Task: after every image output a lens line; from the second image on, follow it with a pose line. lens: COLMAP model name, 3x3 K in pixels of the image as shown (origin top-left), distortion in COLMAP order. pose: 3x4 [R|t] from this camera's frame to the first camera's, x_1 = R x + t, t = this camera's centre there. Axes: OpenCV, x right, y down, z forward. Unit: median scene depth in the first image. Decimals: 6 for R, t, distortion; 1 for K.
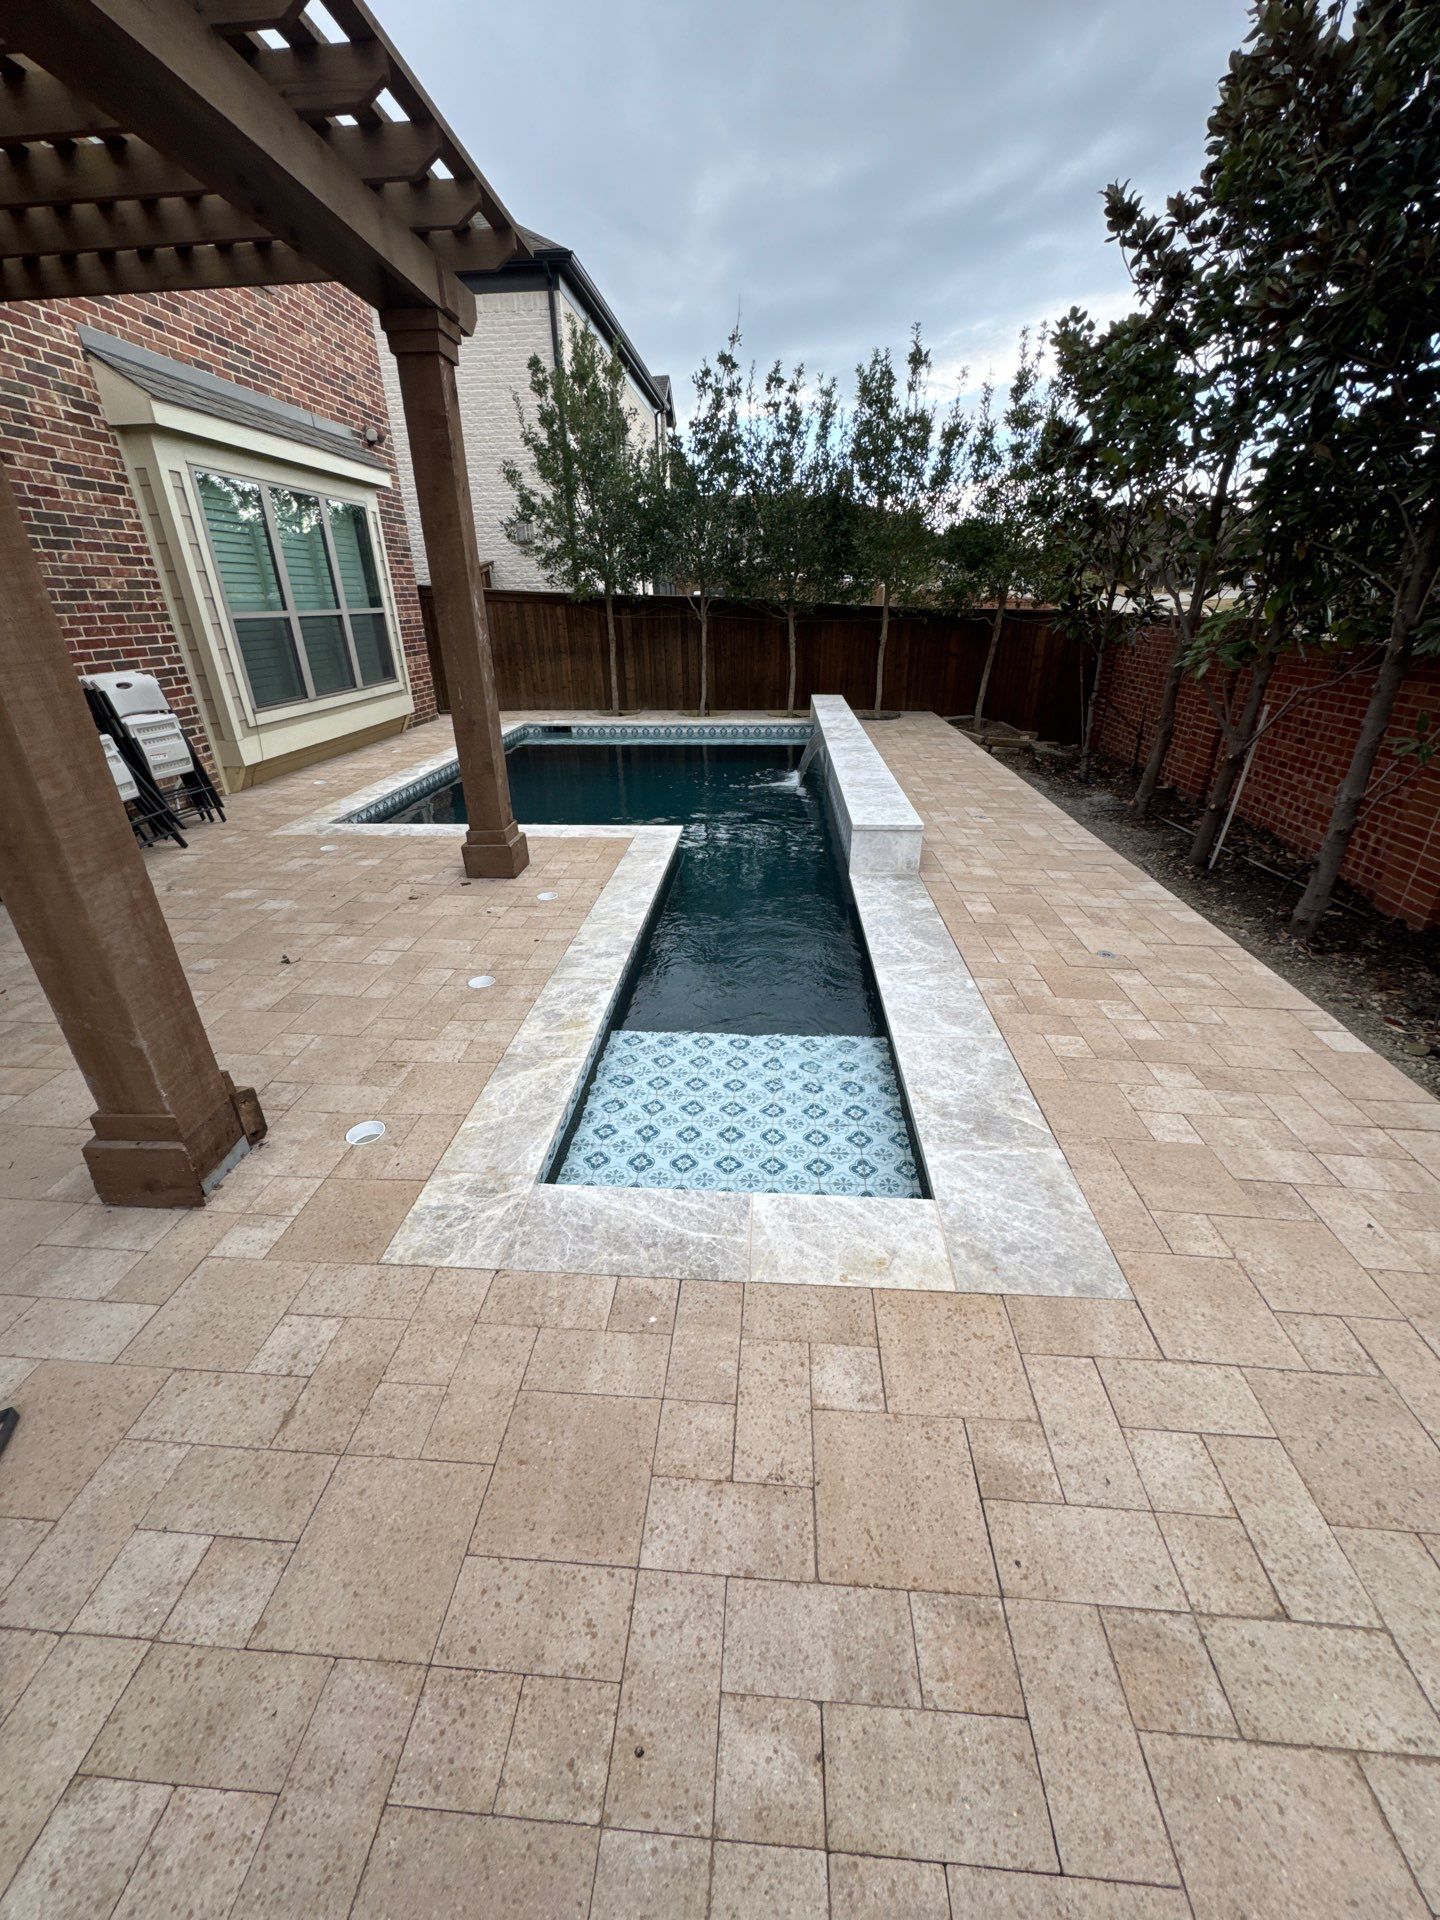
lens RADIAL K [[757.6, 0, 721.4], [0, 757.6, 967.3], [0, 0, 1]] dist [-0.000810, -0.000651]
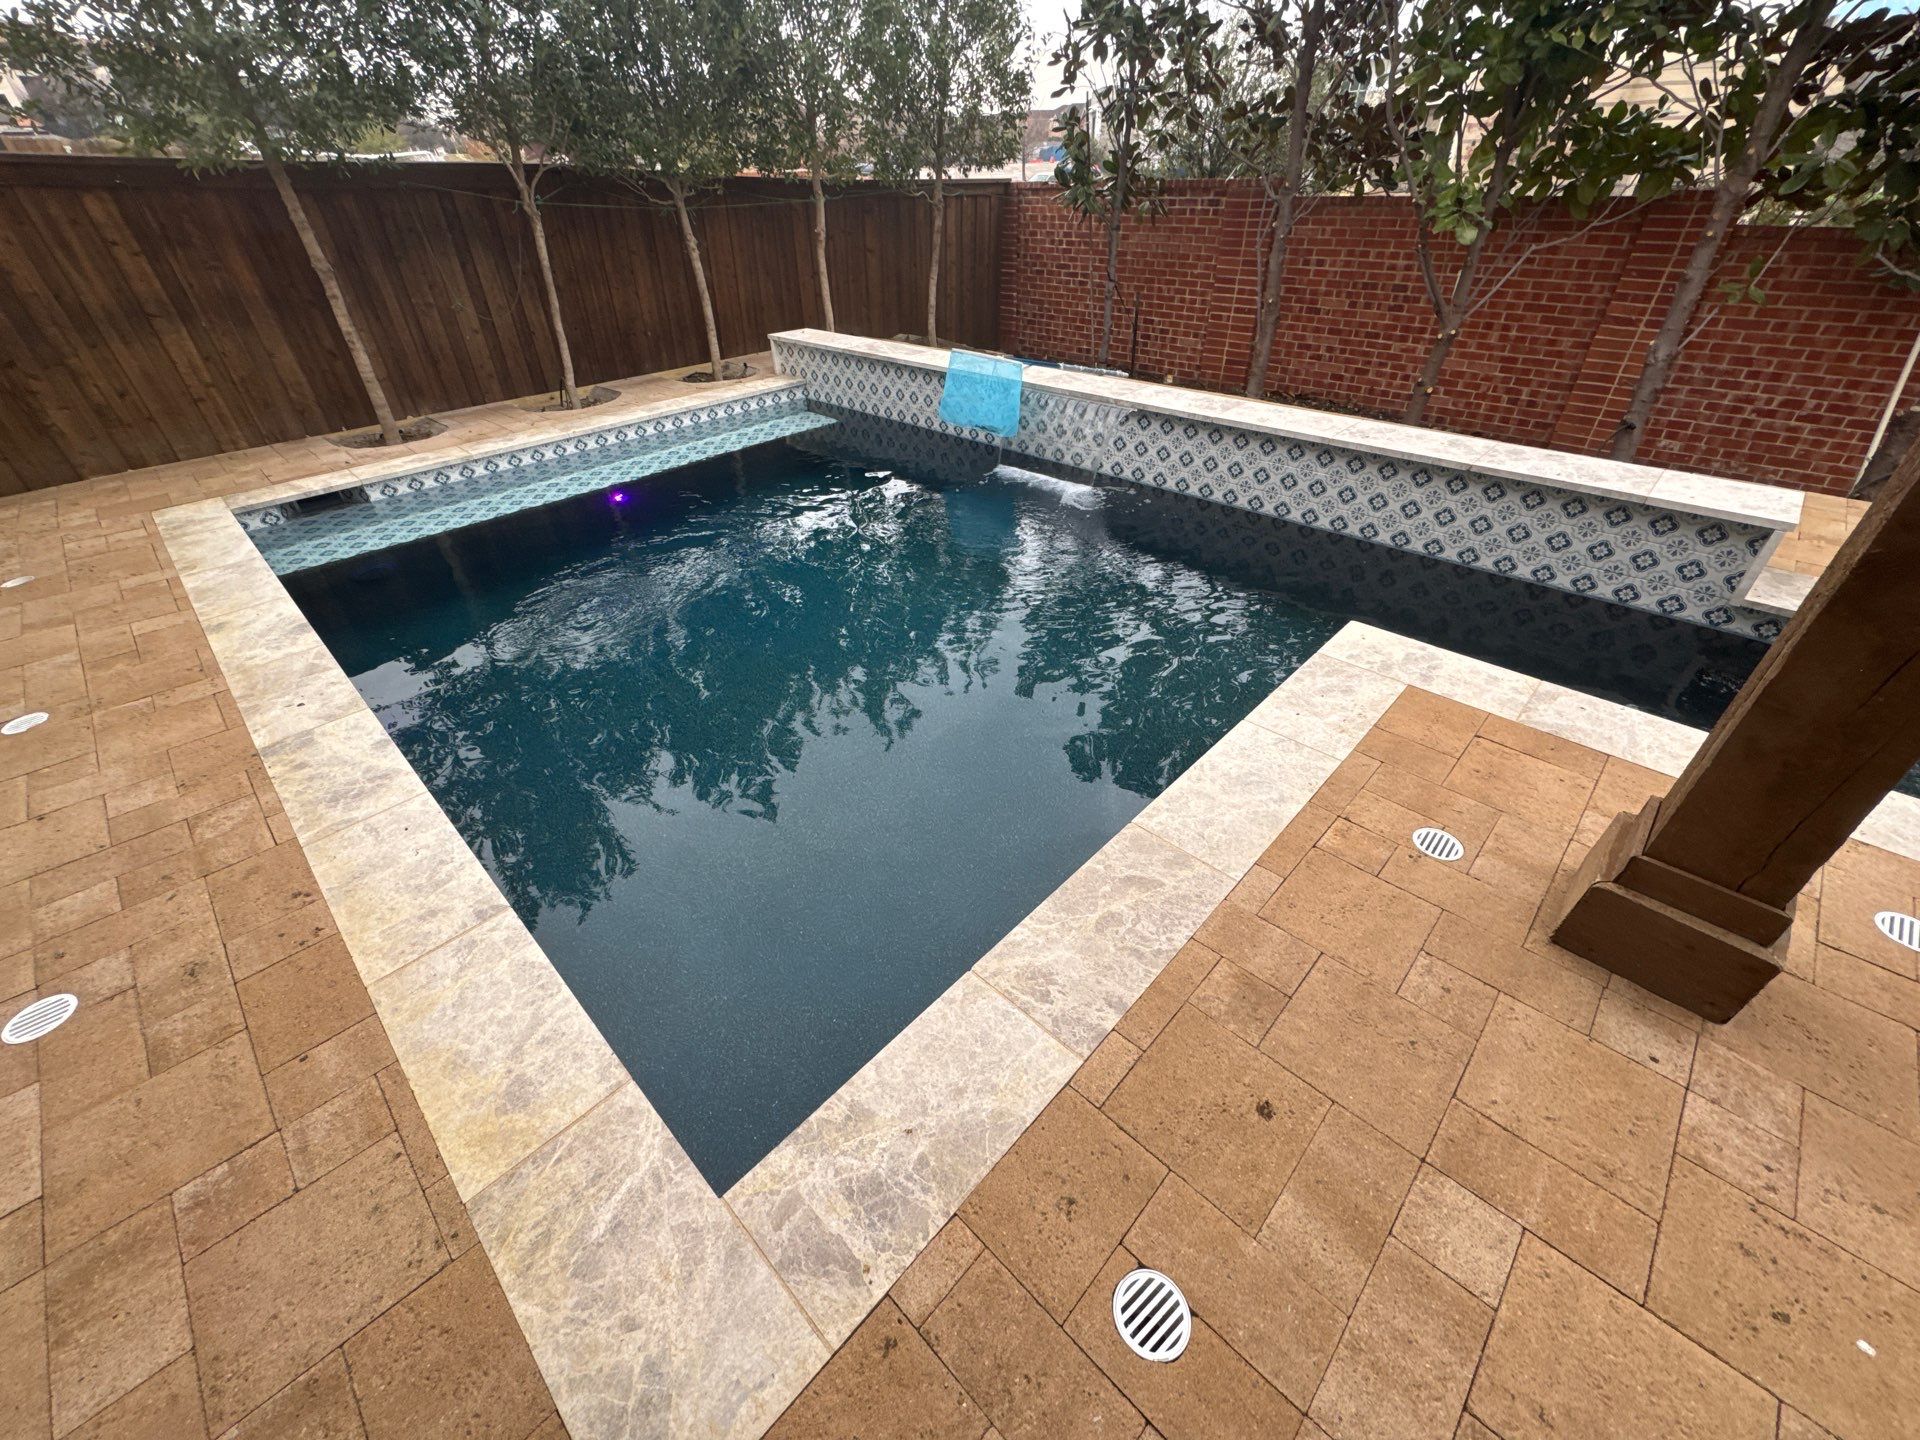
lens RADIAL K [[757.6, 0, 959.9], [0, 757.6, 722.4], [0, 0, 1]] dist [-0.000810, -0.000651]
pose [[0.643543, -0.456127, 0.614656, -0.905955], [0.352220, 0.889441, 0.291267, -0.588337], [-0.679554, 0.029051, 0.733050, 1.294042]]
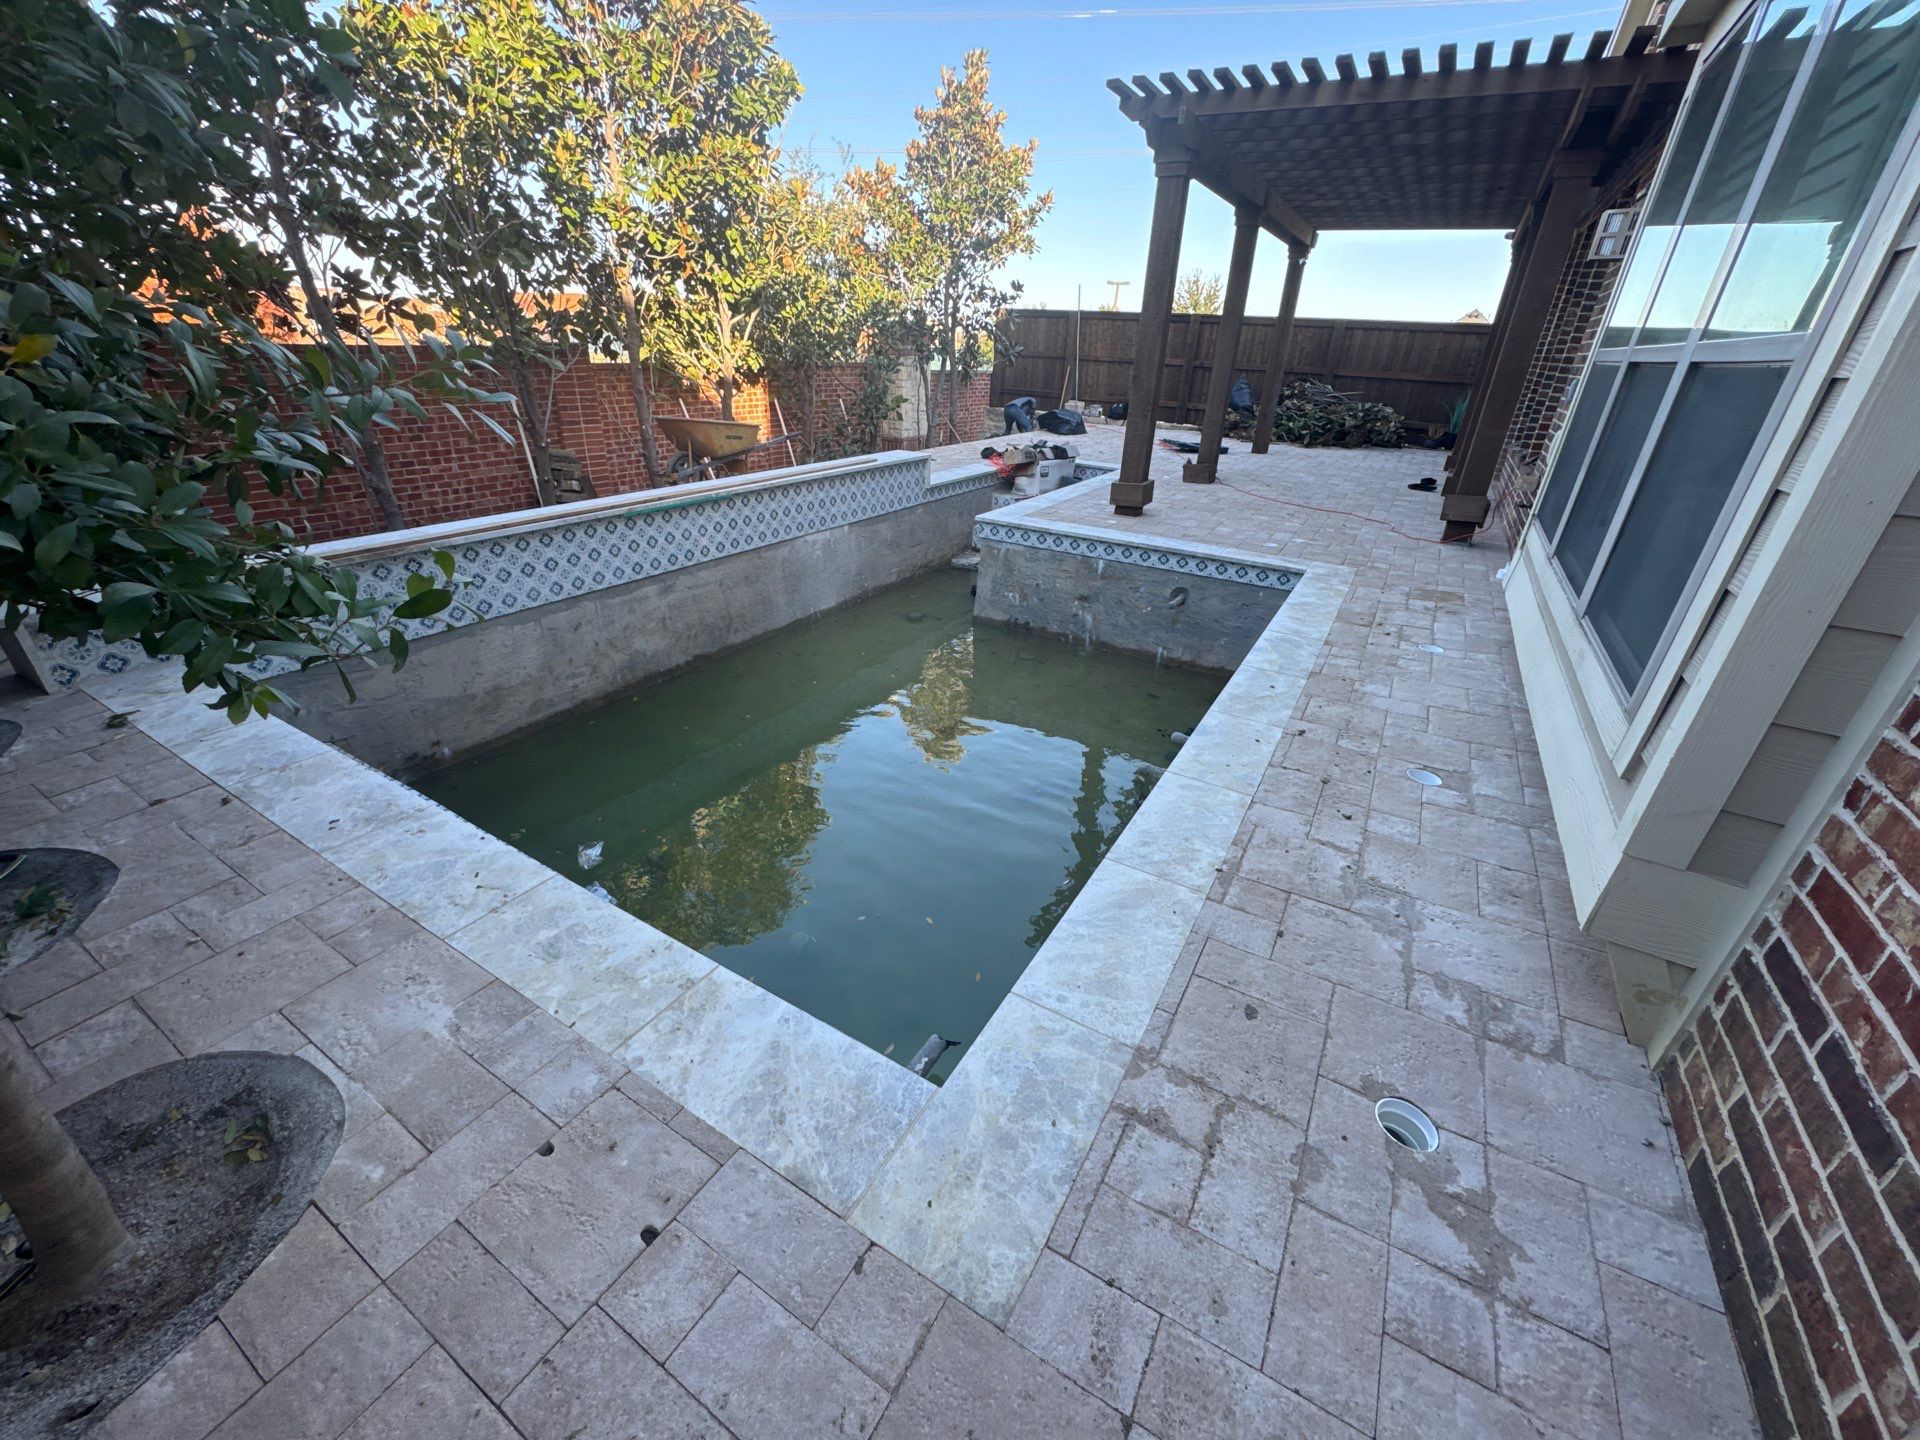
lens RADIAL K [[757.6, 0, 959.9], [0, 757.6, 722.4], [0, 0, 1]] dist [-0.000810, -0.000651]
pose [[-0.894635, -0.221628, 0.387954, -0.895887], [0.170815, 0.632681, 0.755339, -1.411505], [-0.412856, 0.742021, -0.528162, 3.002243]]
